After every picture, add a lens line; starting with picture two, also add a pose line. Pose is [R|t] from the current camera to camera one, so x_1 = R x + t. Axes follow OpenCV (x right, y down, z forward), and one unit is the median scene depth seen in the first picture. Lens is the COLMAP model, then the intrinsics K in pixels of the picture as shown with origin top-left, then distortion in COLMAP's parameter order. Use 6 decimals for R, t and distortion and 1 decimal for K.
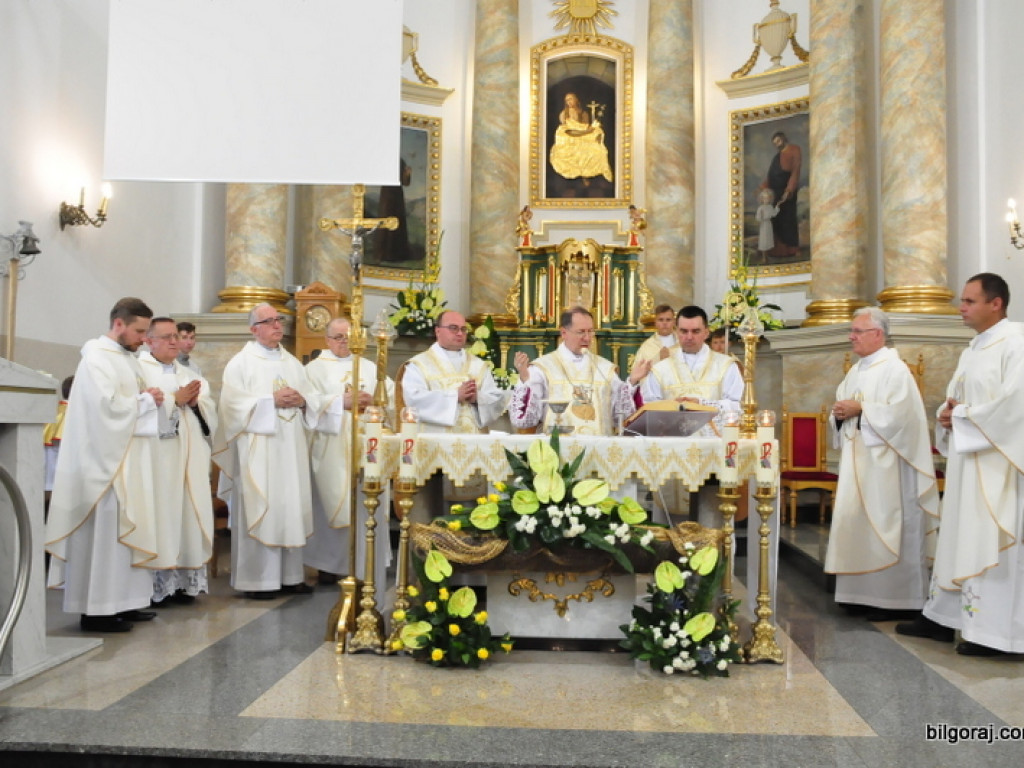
lens RADIAL K [[1000.7, 0, 512.0], [0, 1000.7, 384.0], [0, 0, 1]] dist [-0.112666, 0.154339]
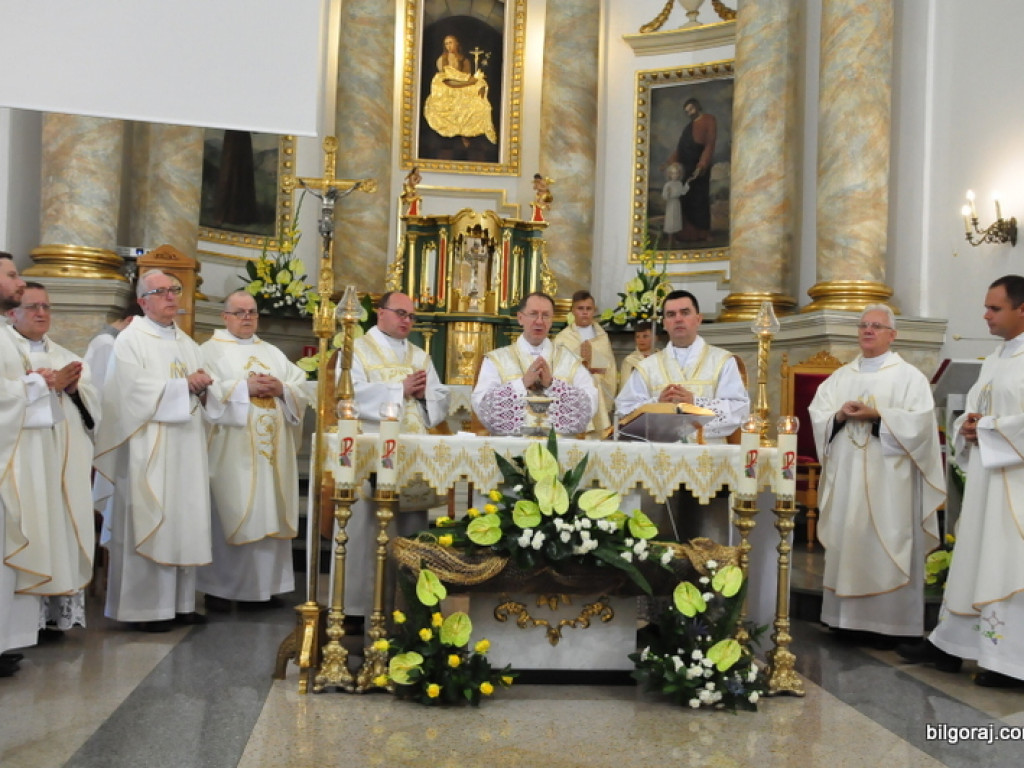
lens RADIAL K [[1180.8, 0, 512.0], [0, 1180.8, 384.0], [0, 0, 1]] dist [-0.031473, 0.240711]
pose [[0.982959, 0.028470, 0.181605, -0.092626], [-0.029500, 0.999560, 0.002968, 0.000713], [-0.181441, -0.008275, 0.983367, -0.007770]]
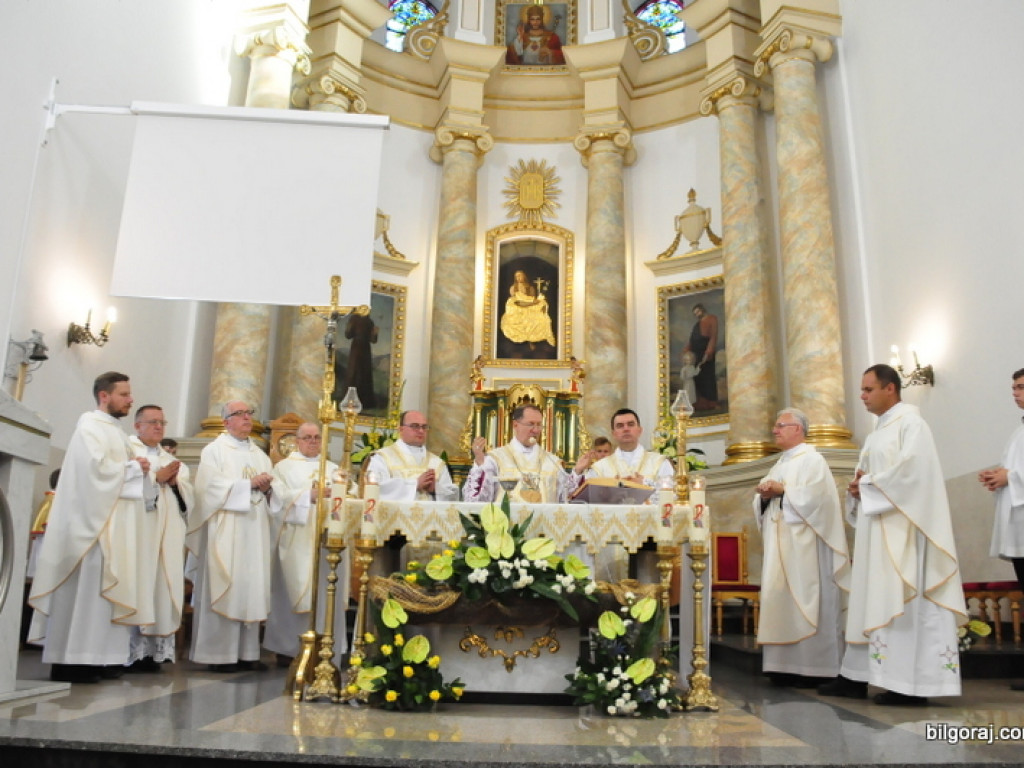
lens RADIAL K [[893.8, 0, 512.0], [0, 893.8, 384.0], [0, 0, 1]] dist [-0.164018, 0.109978]
pose [[0.998285, 0.024631, 0.053100, -0.002477], [-0.013669, 0.980170, -0.197688, 0.060223], [-0.056916, 0.196624, 0.978826, 0.013210]]
